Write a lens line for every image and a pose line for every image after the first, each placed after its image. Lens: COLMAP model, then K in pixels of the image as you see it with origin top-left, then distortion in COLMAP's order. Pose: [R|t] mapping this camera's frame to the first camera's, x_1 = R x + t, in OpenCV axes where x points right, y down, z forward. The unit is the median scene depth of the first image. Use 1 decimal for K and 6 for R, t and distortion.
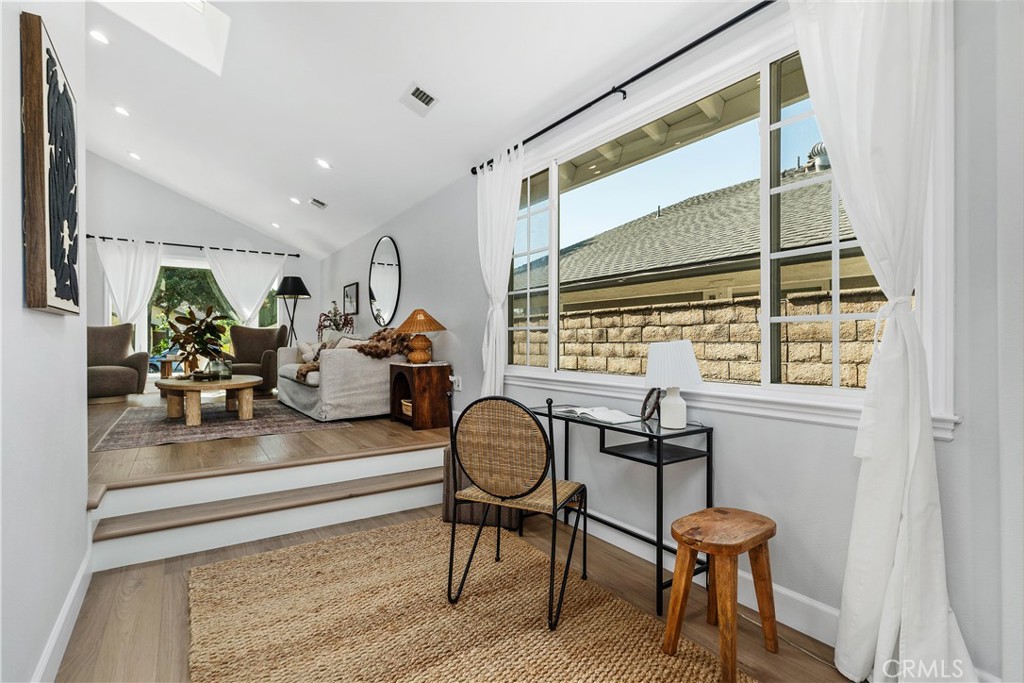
lens RADIAL K [[484.0, 0, 508.7], [0, 484.0, 342.5], [0, 0, 1]] dist [-0.010256, -0.000943]
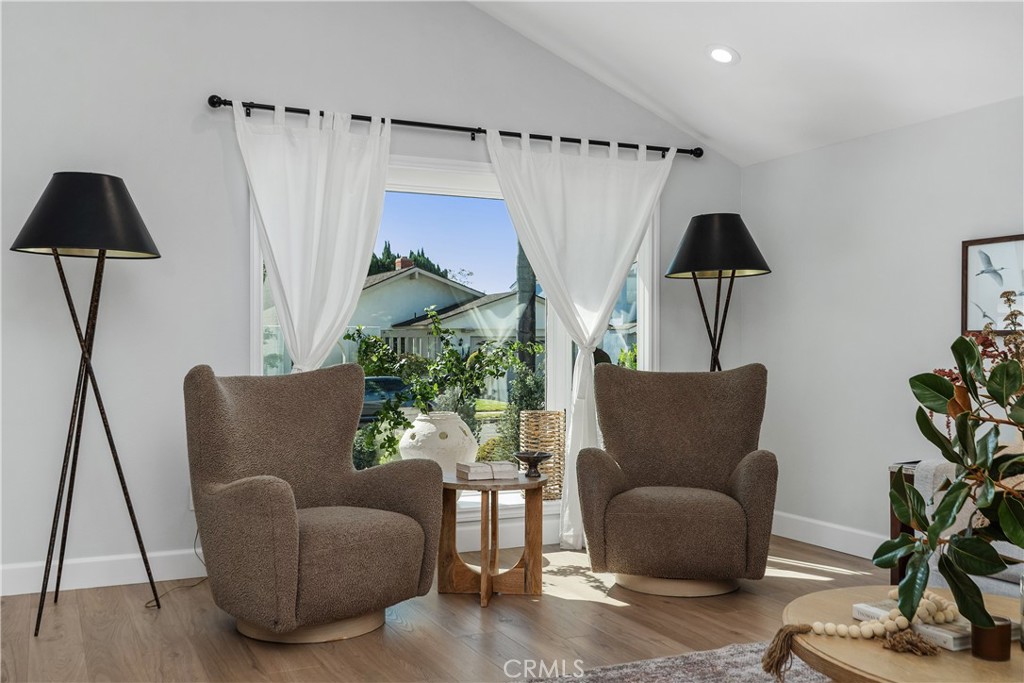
lens RADIAL K [[992.9, 0, 512.2], [0, 992.9, 345.1], [0, 0, 1]] dist [0.007976, 0.000000]
pose [[0.987485, 0.002420, -0.157692, -0.799386], [-0.002928, 0.999991, -0.002995, -0.070770], [0.157683, 0.003420, 0.987484, 0.493267]]
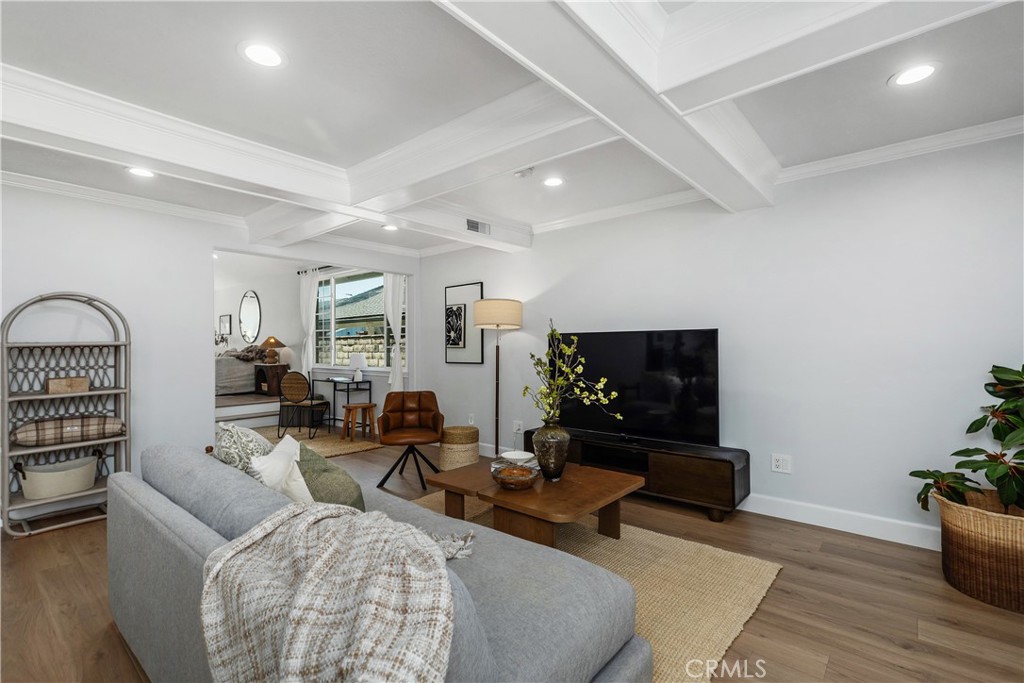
lens RADIAL K [[468.4, 0, 510.3], [0, 468.4, 342.1], [0, 0, 1]] dist [0.011653, -0.003589]
pose [[0.964772, -0.004118, 0.263054, 0.229537], [0.006974, 0.999926, -0.009926, -0.018085], [-0.262993, 0.011410, 0.964730, -1.008277]]
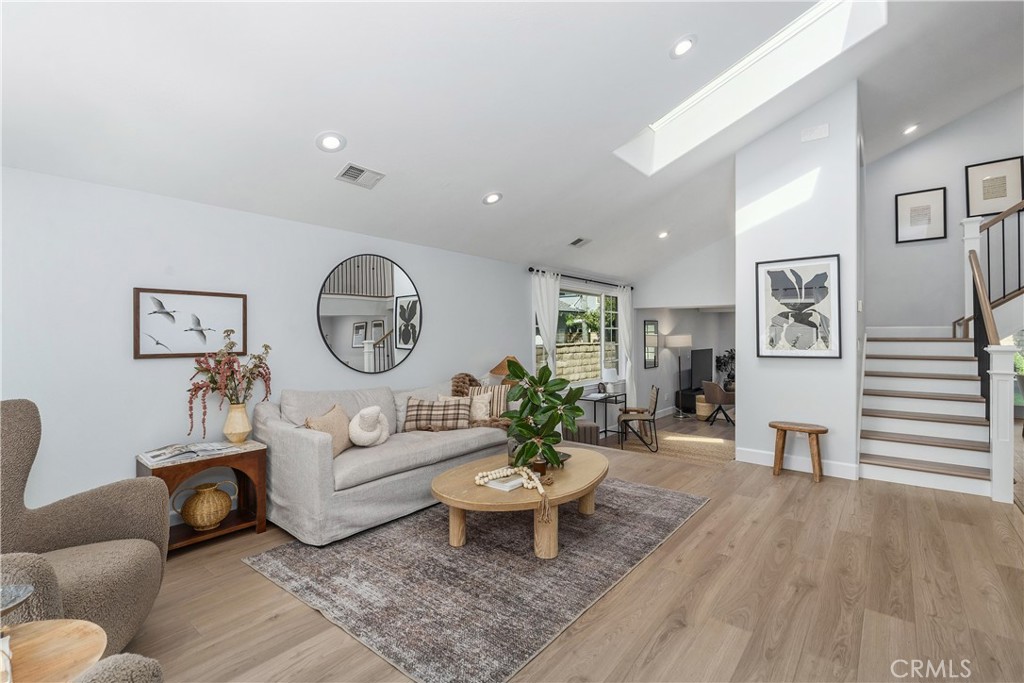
lens RADIAL K [[468.4, 0, 510.5], [0, 468.4, 332.2], [0, 0, 1]] dist [0.011653, -0.003589]
pose [[-0.282300, 0.008157, 0.959291, -1.247777], [0.004229, 0.999965, -0.007259, -0.111465], [-0.959317, 0.002007, -0.282325, 1.223928]]
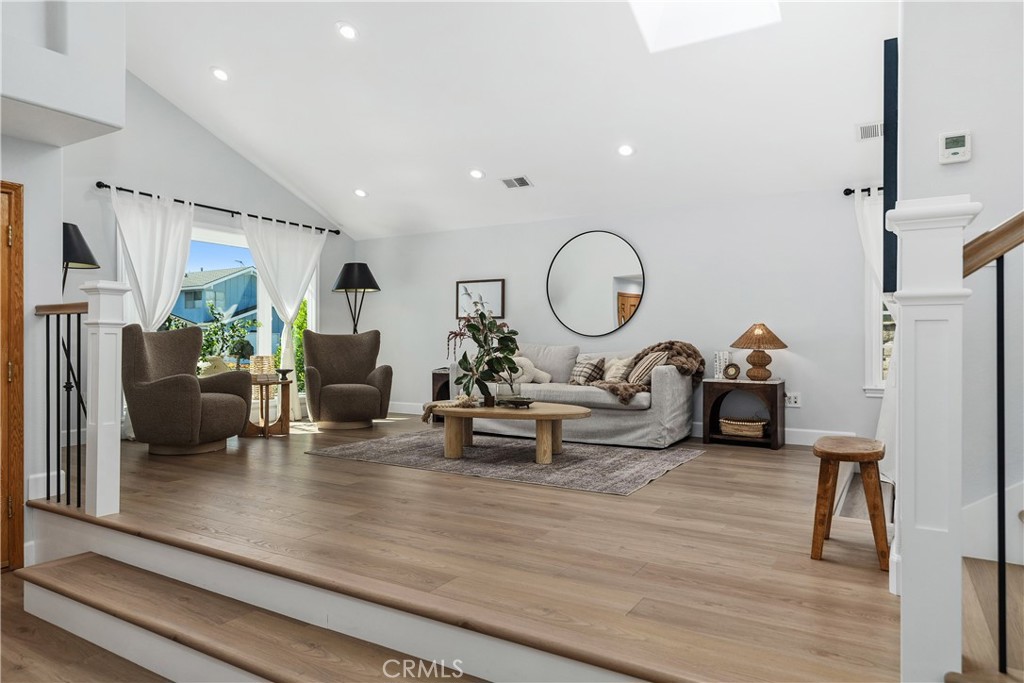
lens RADIAL K [[638.1, 0, 503.9], [0, 638.1, 339.6], [0, 0, 1]] dist [0.009800, -0.001765]
pose [[0.913964, 0.003866, 0.405777, -1.046832], [-0.002214, 0.999987, -0.004540, -0.027018], [-0.405789, 0.003251, 0.913961, 0.045075]]
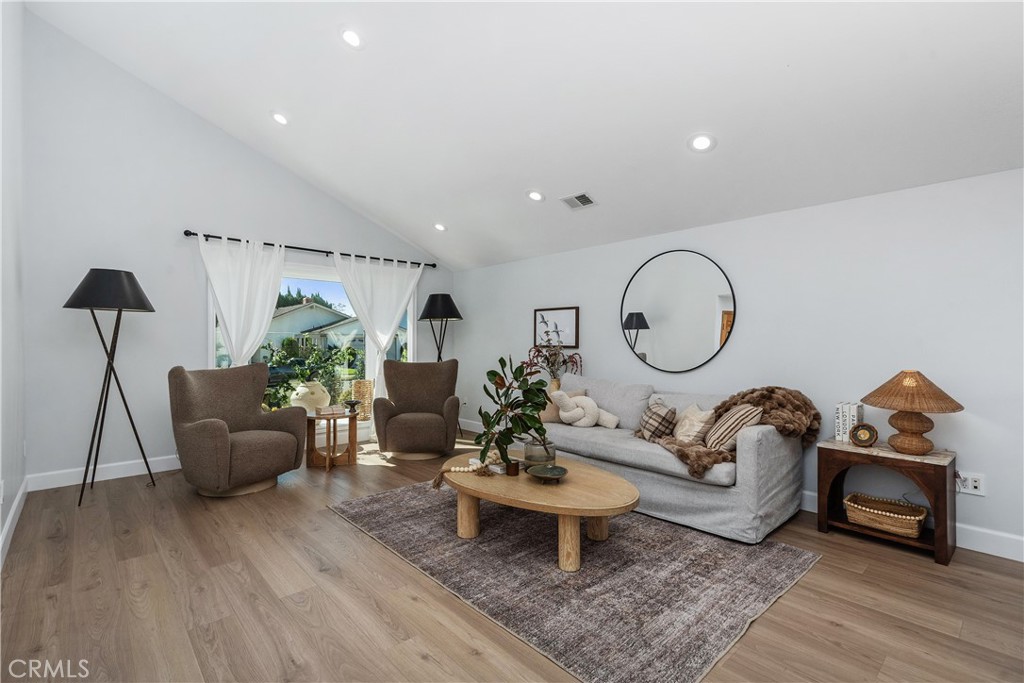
lens RADIAL K [[468.4, 0, 509.4], [0, 468.4, 340.1], [0, 0, 1]] dist [0.011653, -0.003589]
pose [[0.990807, 0.001233, 0.135281, -0.733862], [-0.000674, 0.999991, -0.004177, -0.096511], [-0.135285, 0.004047, 0.990799, 0.396013]]
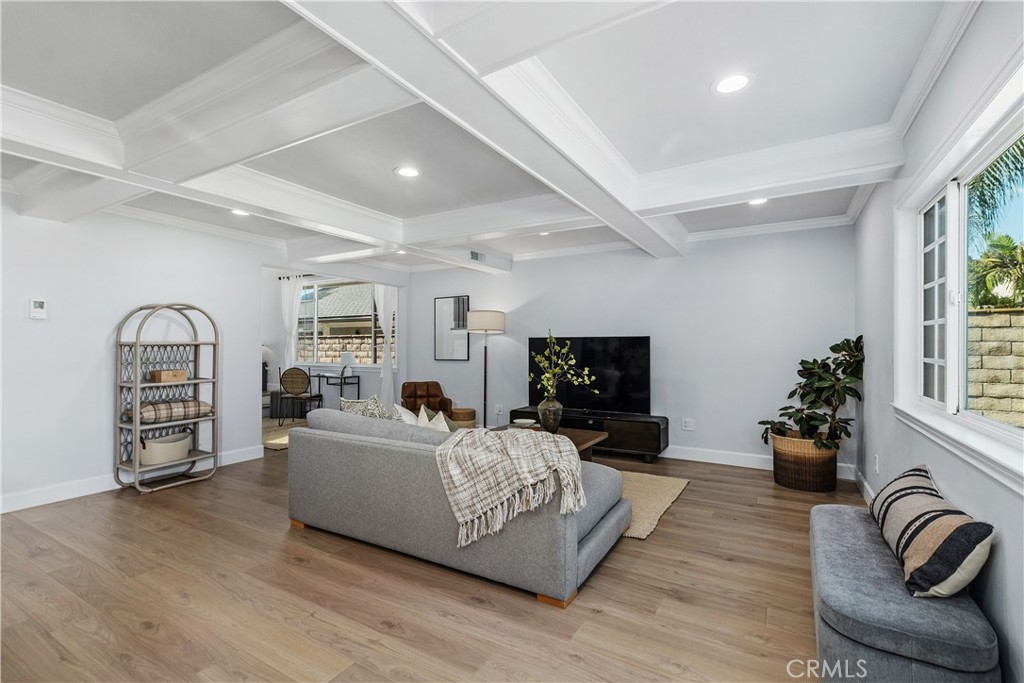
lens RADIAL K [[468.4, 0, 510.7], [0, 468.4, 339.9], [0, 0, 1]] dist [0.011653, -0.003589]
pose [[0.903950, 0.005471, 0.427604, -0.026805], [0.000850, 0.999893, -0.014590, -0.019386], [-0.427638, 0.013552, 0.903848, -1.238233]]
